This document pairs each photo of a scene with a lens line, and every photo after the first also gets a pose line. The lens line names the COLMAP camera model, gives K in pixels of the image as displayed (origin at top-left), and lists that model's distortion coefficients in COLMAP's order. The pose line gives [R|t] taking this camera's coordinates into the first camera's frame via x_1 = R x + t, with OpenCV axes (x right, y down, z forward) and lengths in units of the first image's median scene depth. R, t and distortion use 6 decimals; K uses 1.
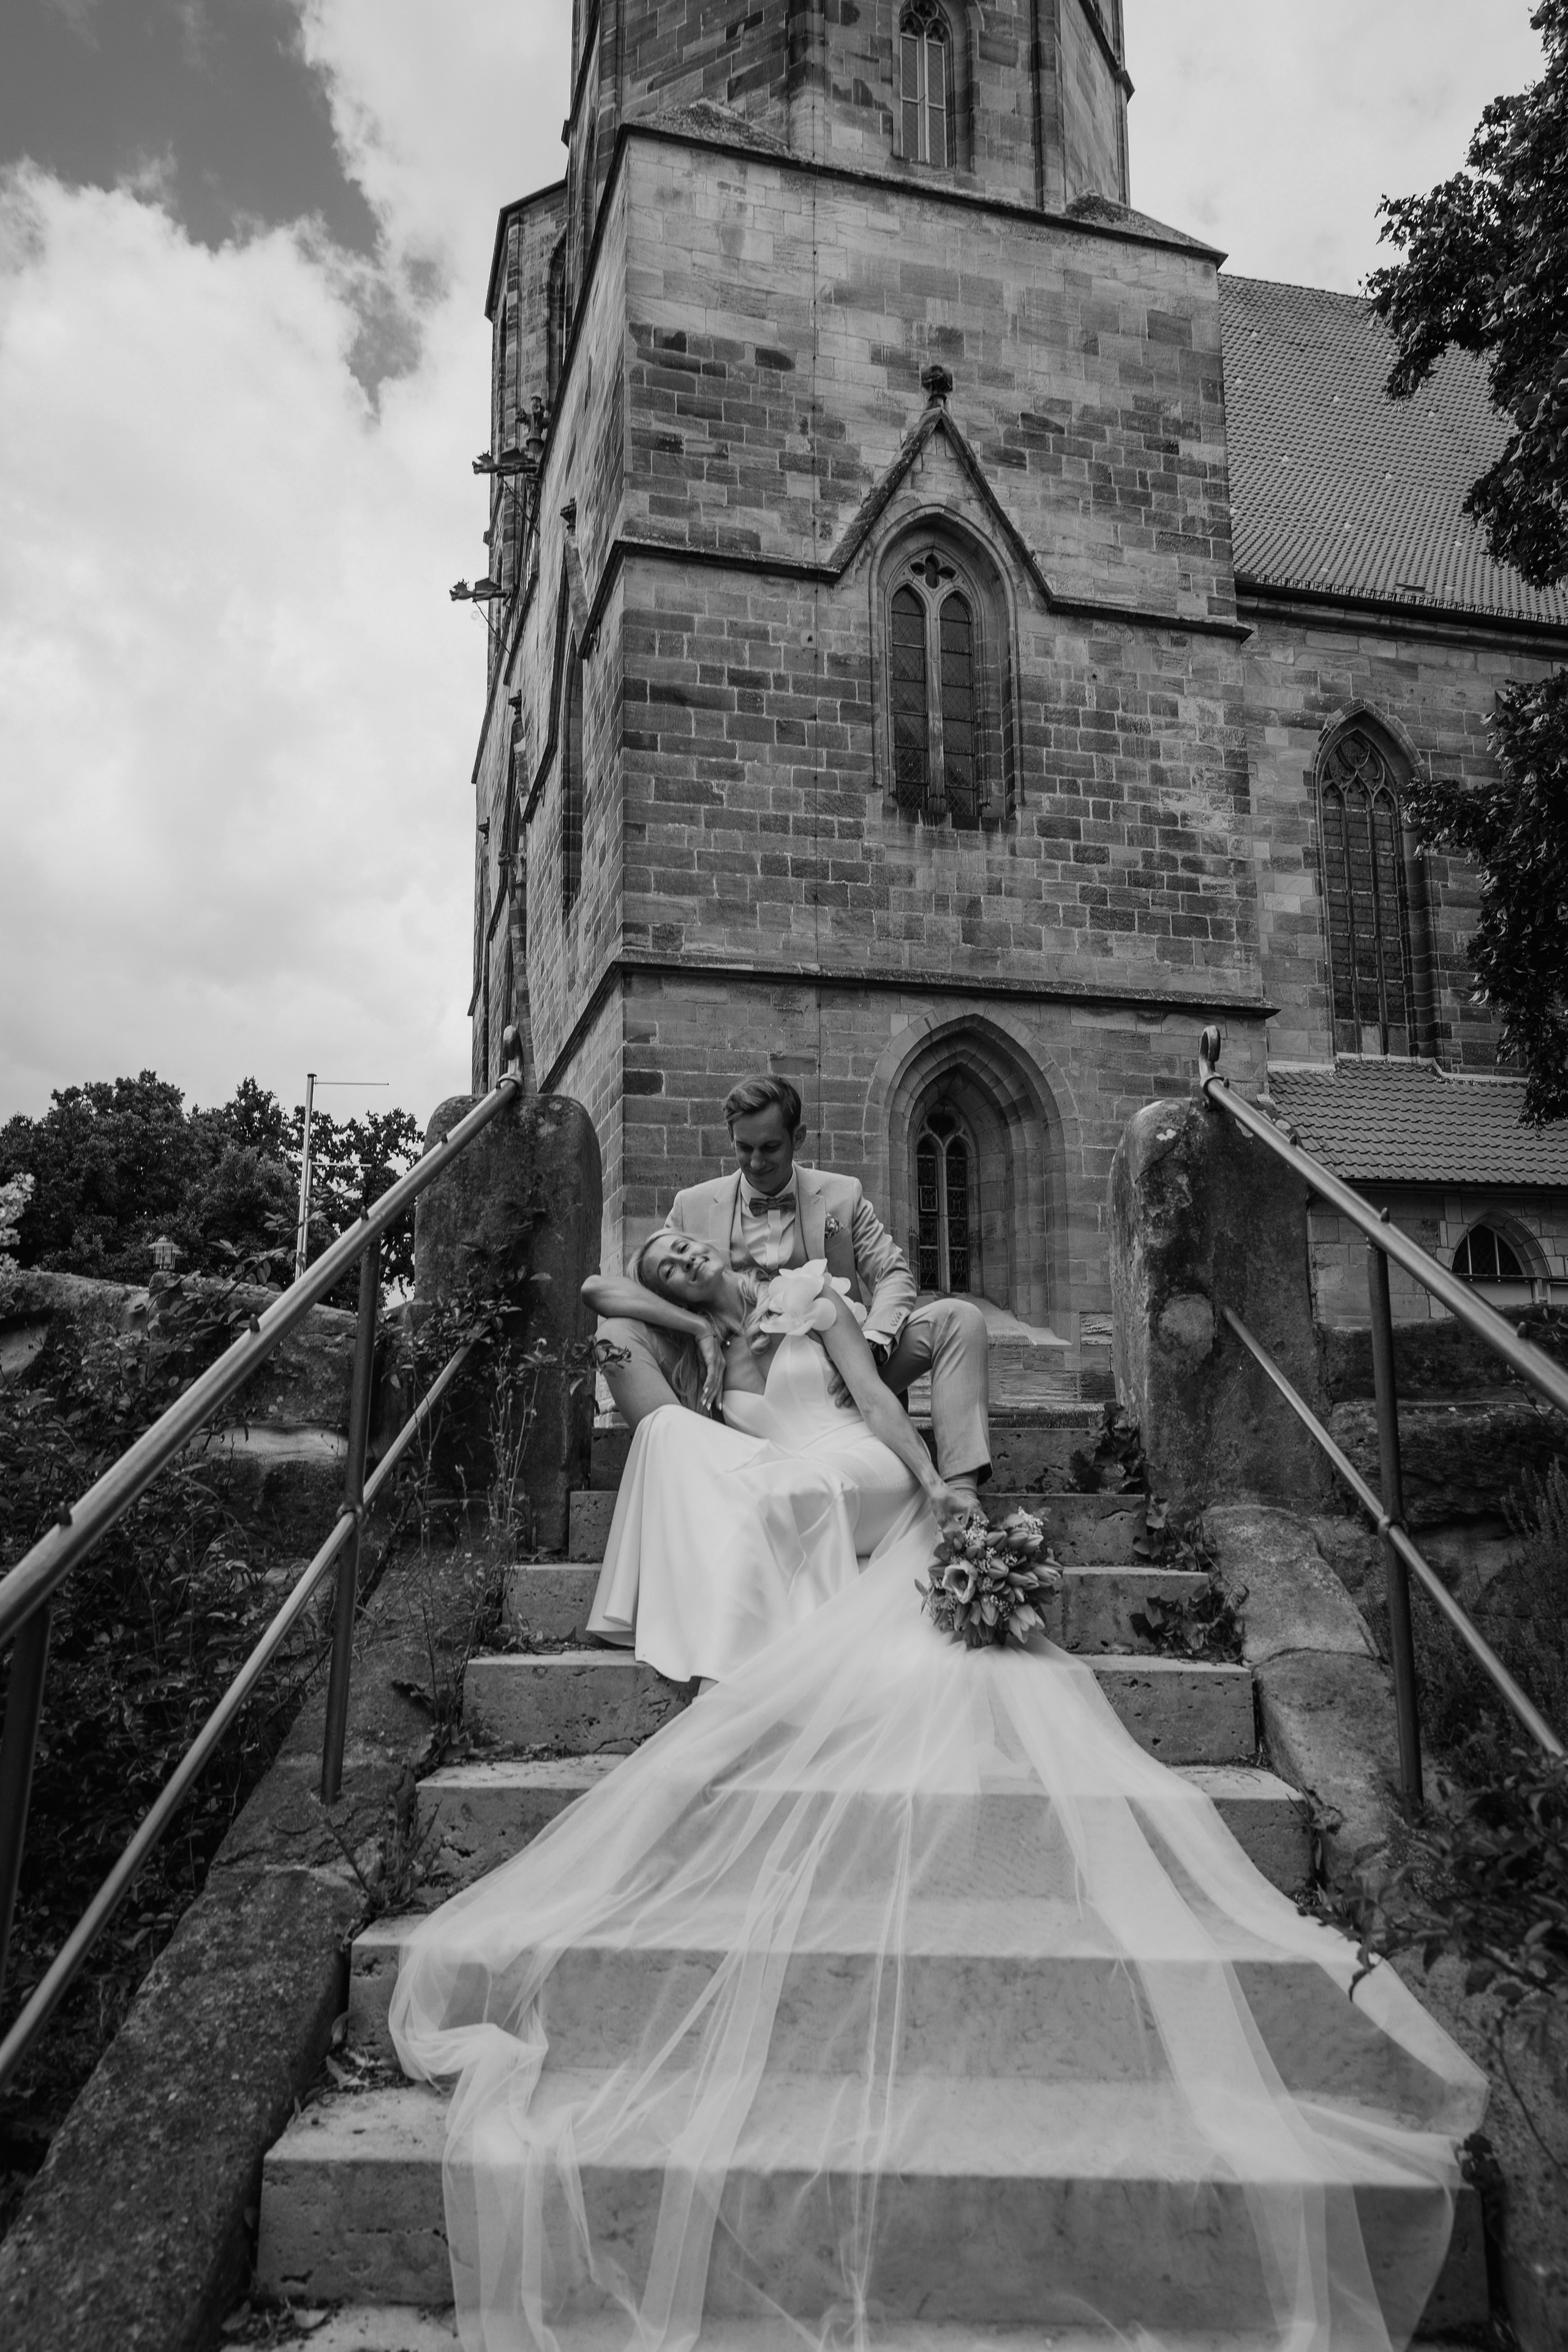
lens RADIAL K [[1612.5, 0, 787.6], [0, 1612.5, 1167.8], [0, 0, 1]] dist [0.016411, -0.007808]
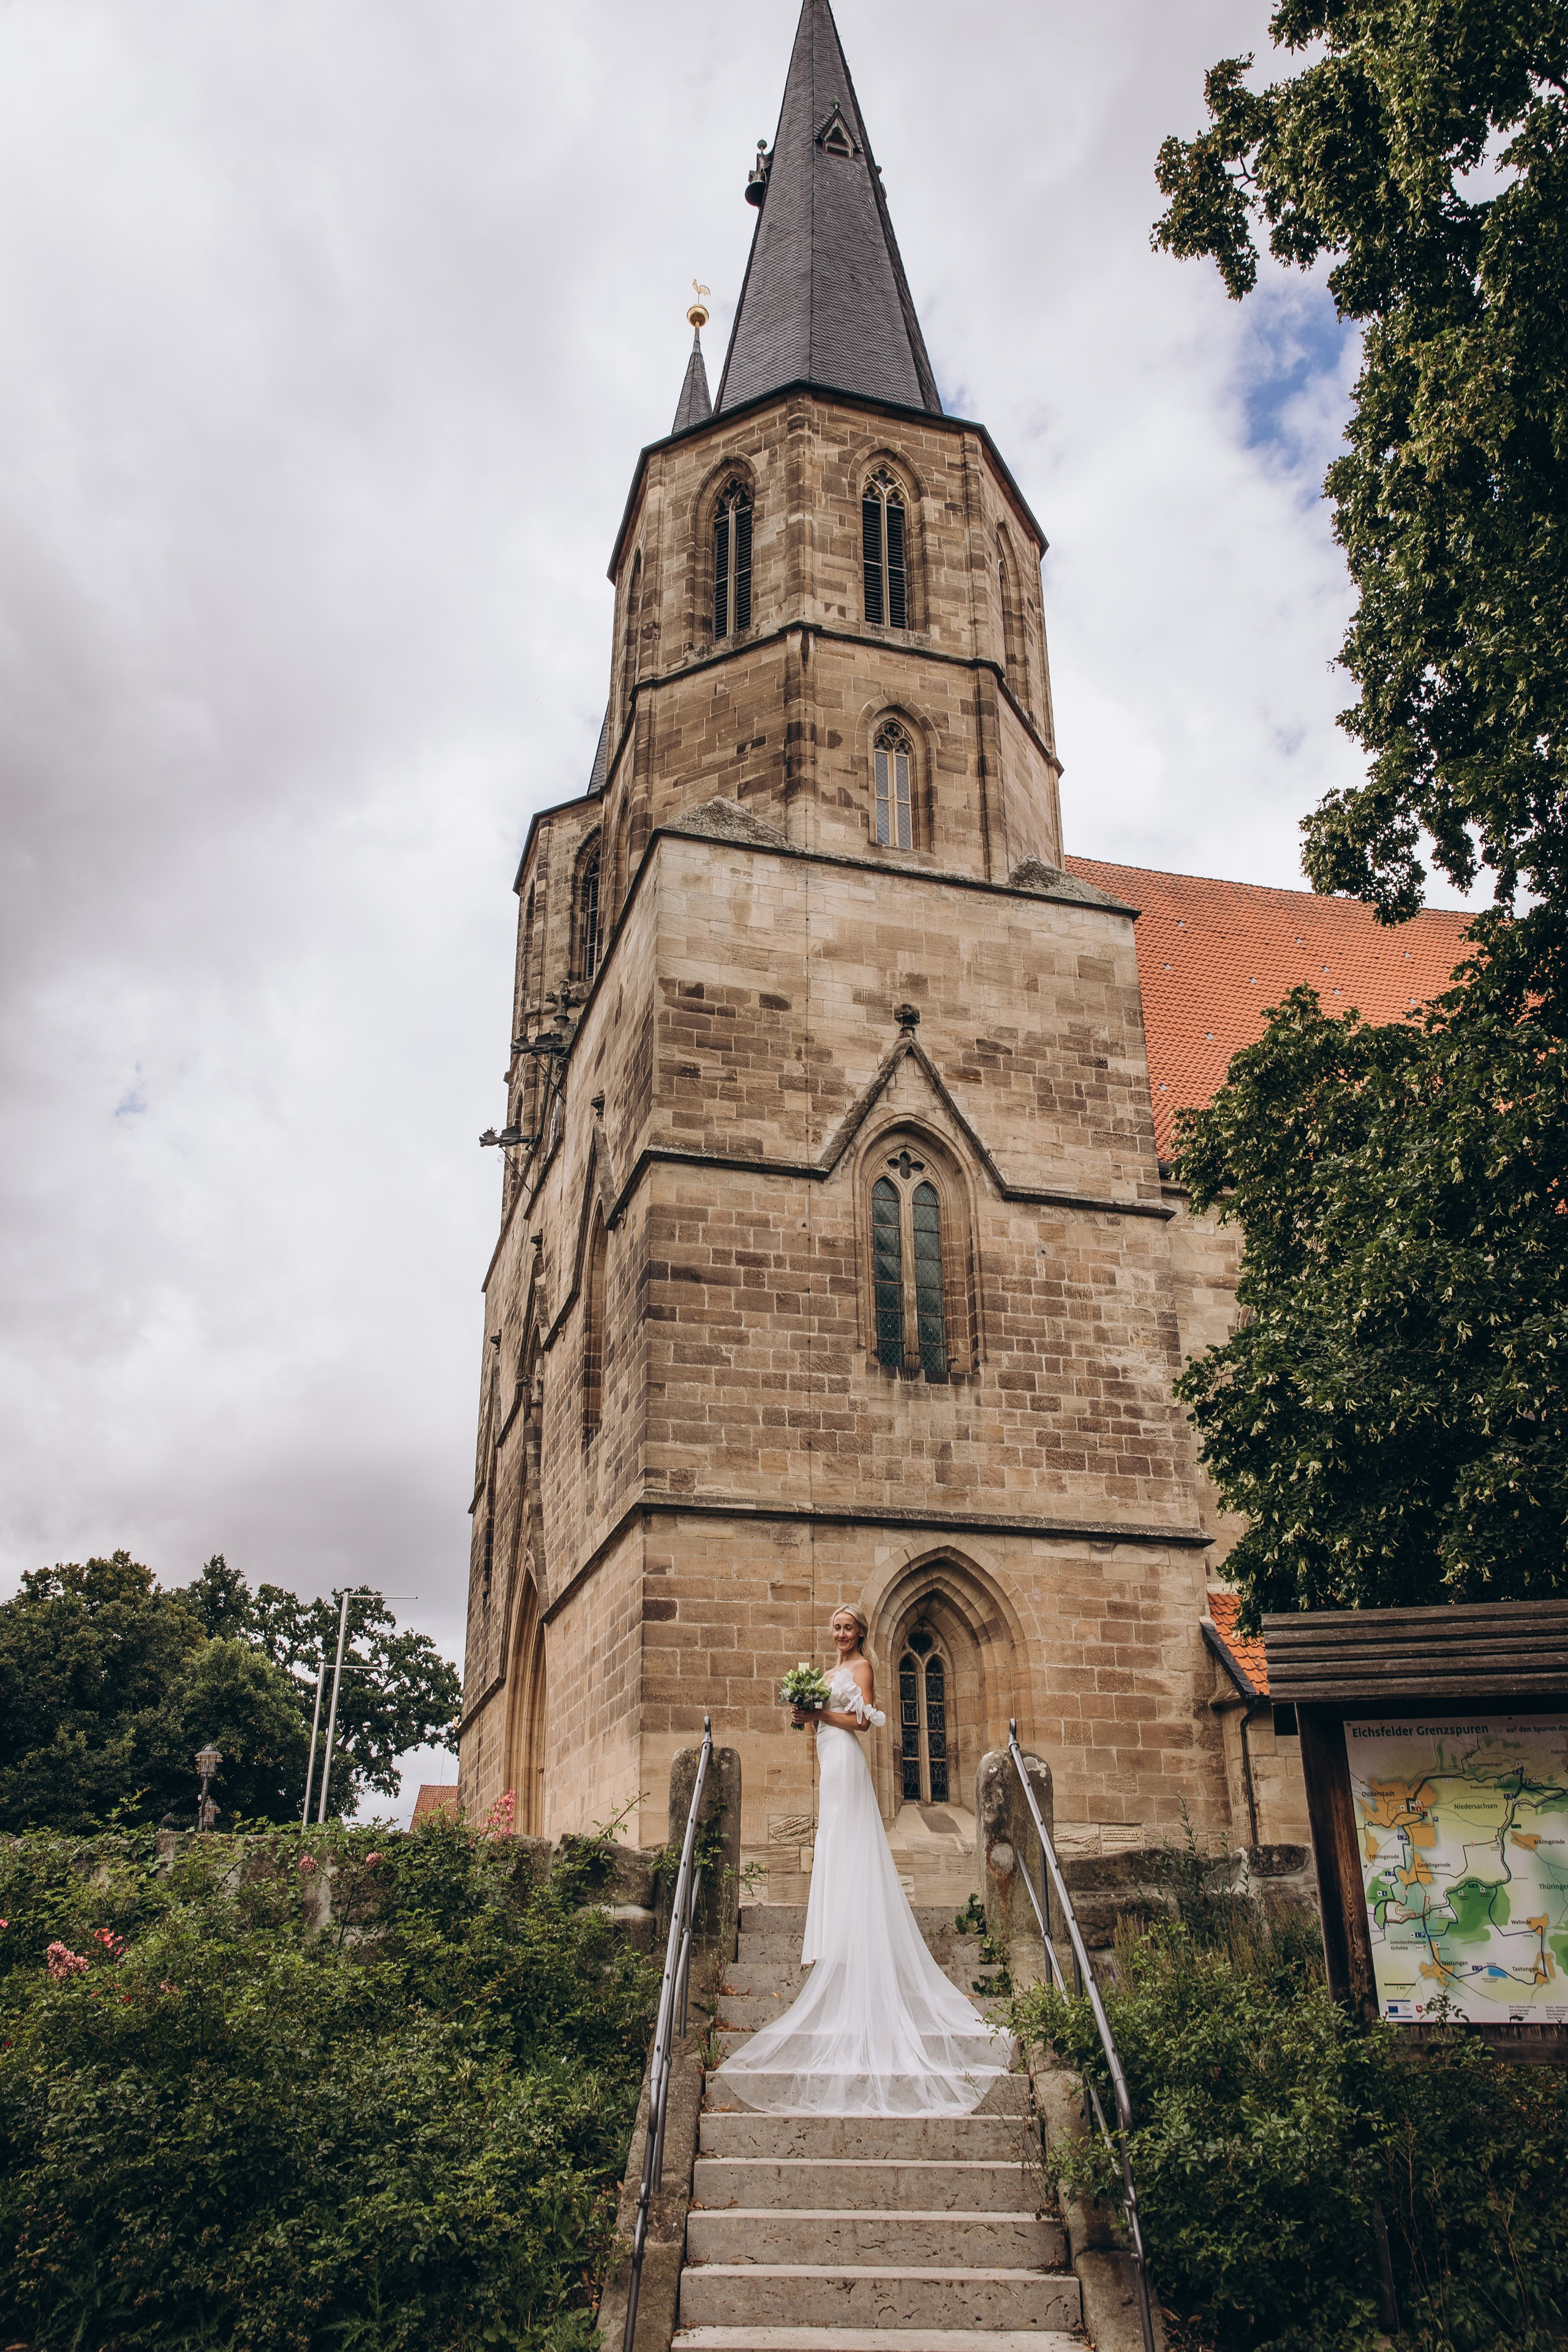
lens RADIAL K [[1758.0, 0, 785.8], [0, 1758.0, 1183.9], [0, 0, 1]] dist [0.004612, 0.001531]
pose [[0.999899, 0.006047, 0.012827, -0.016027], [-0.002683, 0.968858, -0.247601, -0.033241], [-0.013925, 0.247541, 0.968777, -0.262584]]
